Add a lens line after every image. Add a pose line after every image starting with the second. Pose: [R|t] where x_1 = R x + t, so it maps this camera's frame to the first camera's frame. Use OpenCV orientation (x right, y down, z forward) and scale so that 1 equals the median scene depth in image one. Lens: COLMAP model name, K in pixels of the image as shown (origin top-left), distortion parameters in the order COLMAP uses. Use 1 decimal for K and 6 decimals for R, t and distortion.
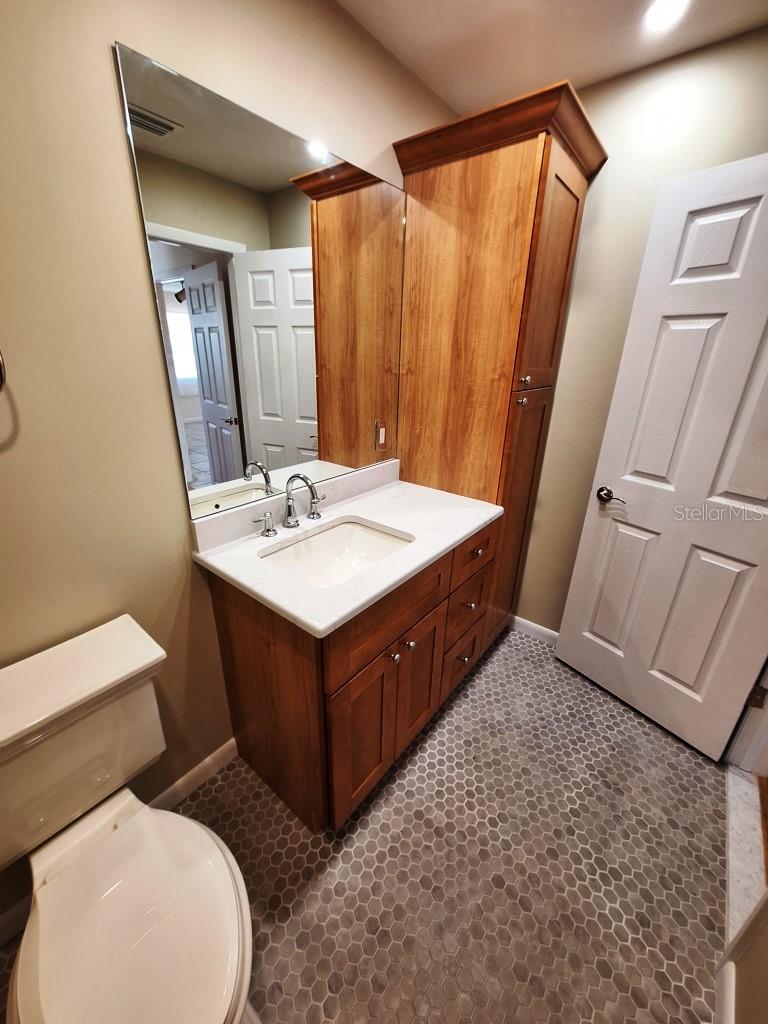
lens RADIAL K [[401.6, 0, 375.4], [0, 401.6, 512.9], [0, 0, 1]] dist [0.001376, 0.000267]
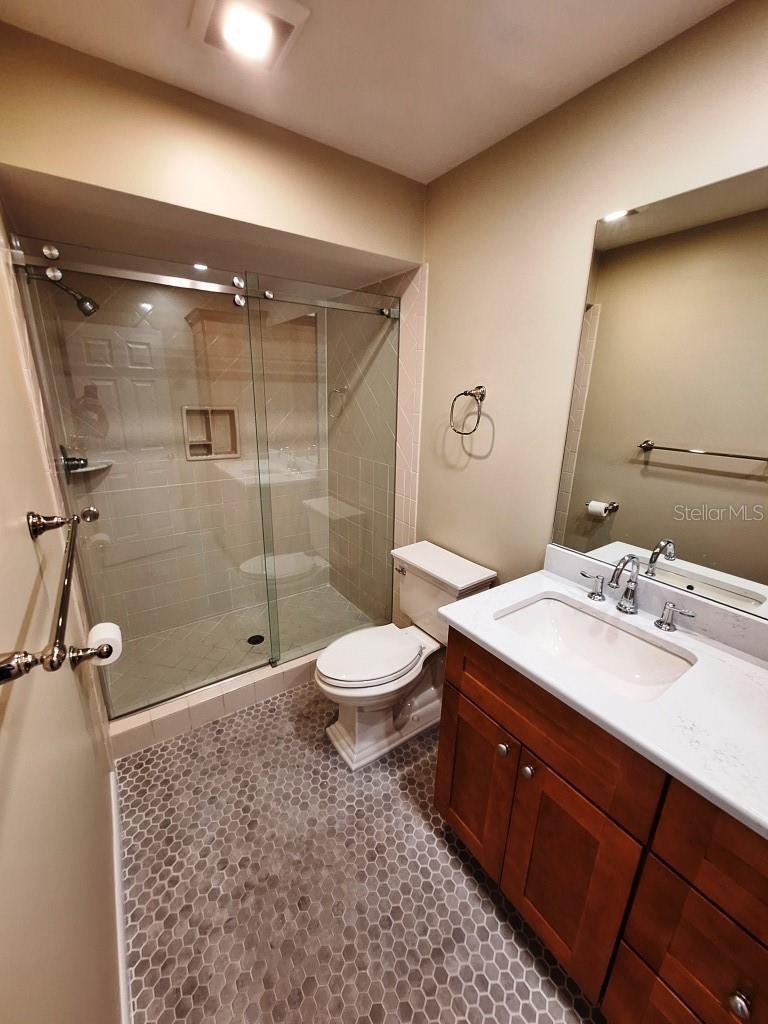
lens RADIAL K [[401.6, 0, 378.1], [0, 401.6, 509.3], [0, 0, 1]] dist [0.001376, 0.000267]
pose [[-0.285374, 0.253253, -0.924351, 0.776707], [-0.375263, 0.857928, 0.350909, -0.290318], [0.881895, 0.447015, -0.149794, 0.610147]]
